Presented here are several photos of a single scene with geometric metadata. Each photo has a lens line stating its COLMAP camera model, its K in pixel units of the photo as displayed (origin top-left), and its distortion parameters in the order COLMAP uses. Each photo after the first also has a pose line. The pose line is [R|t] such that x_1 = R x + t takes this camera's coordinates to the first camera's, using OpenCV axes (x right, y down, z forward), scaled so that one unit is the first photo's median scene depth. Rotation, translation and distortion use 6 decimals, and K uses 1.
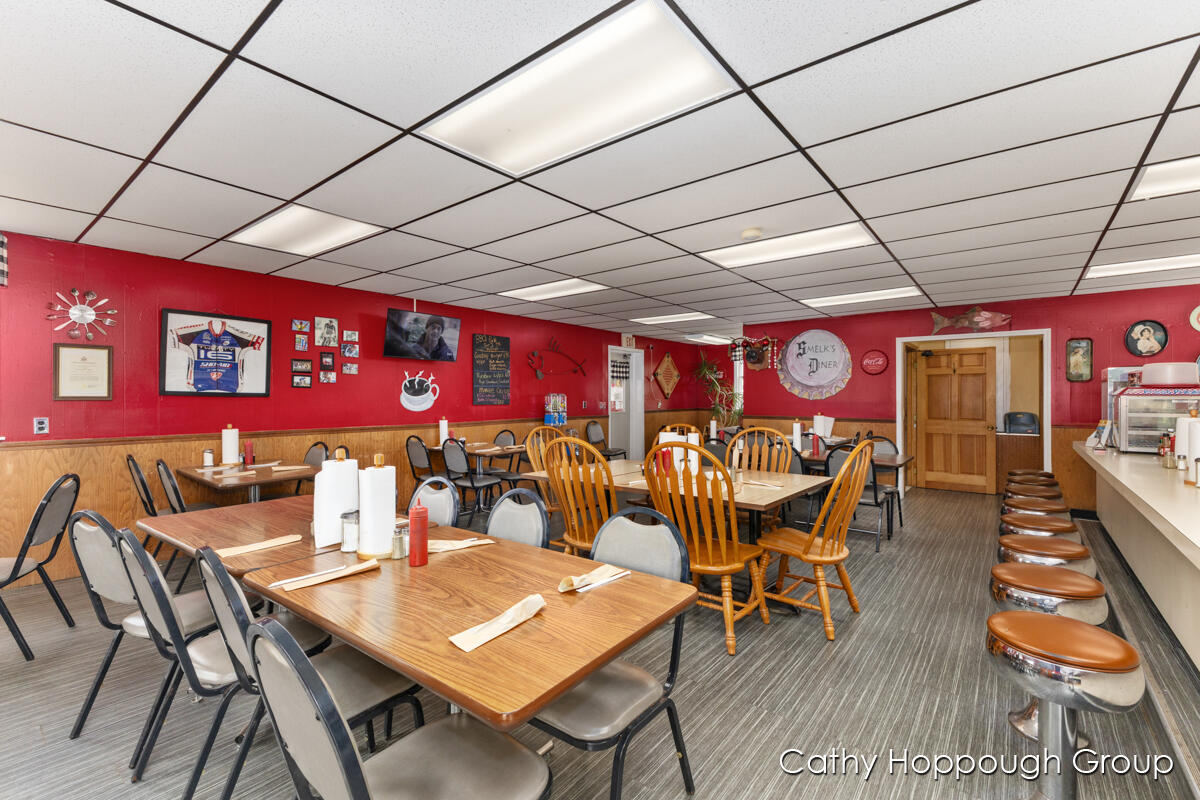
lens RADIAL K [[517.0, 0, 598.5], [0, 517.0, 401.6], [0, 0, 1]] dist [0.011040, -0.002890]
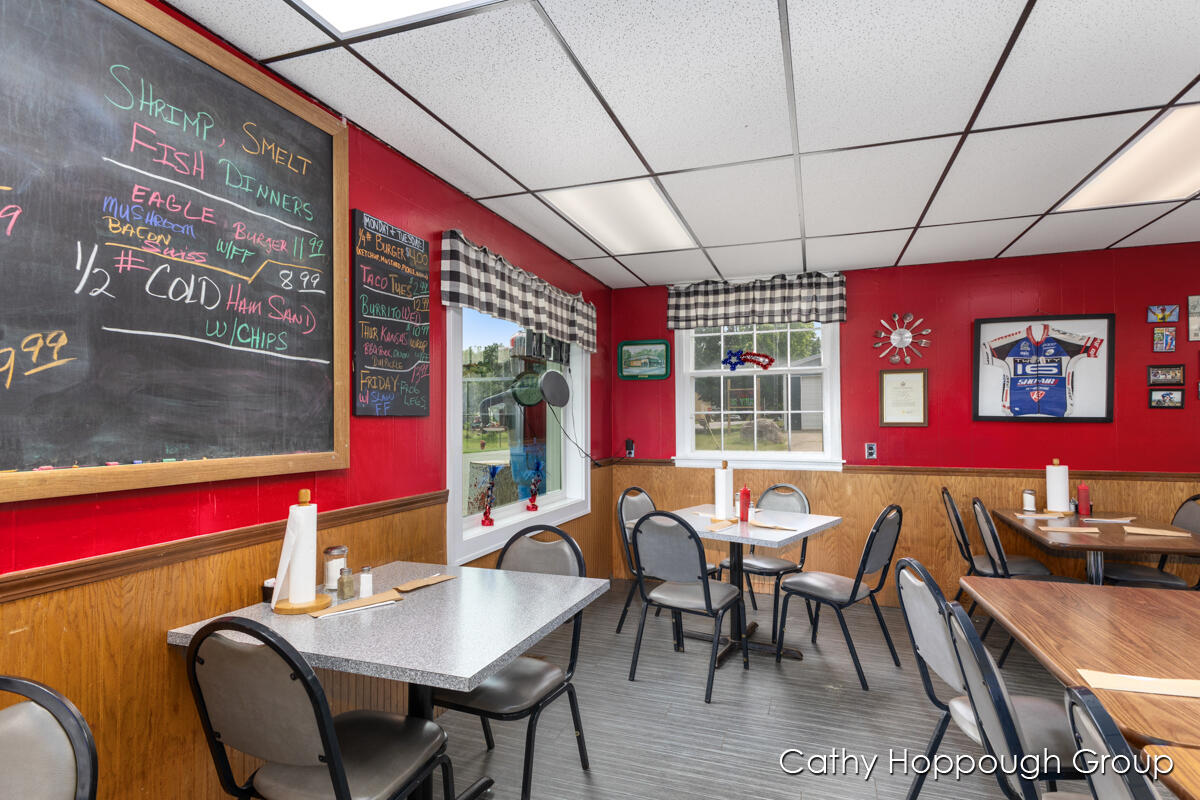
lens RADIAL K [[602.6, 0, 600.2], [0, 602.6, 403.7], [0, 0, 1]] dist [0.005213, -0.003874]
pose [[0.325109, -0.030066, -0.945199, -0.101898], [-0.004909, 0.999427, -0.033480, -0.004477], [0.945664, 0.015525, 0.324775, 0.094910]]
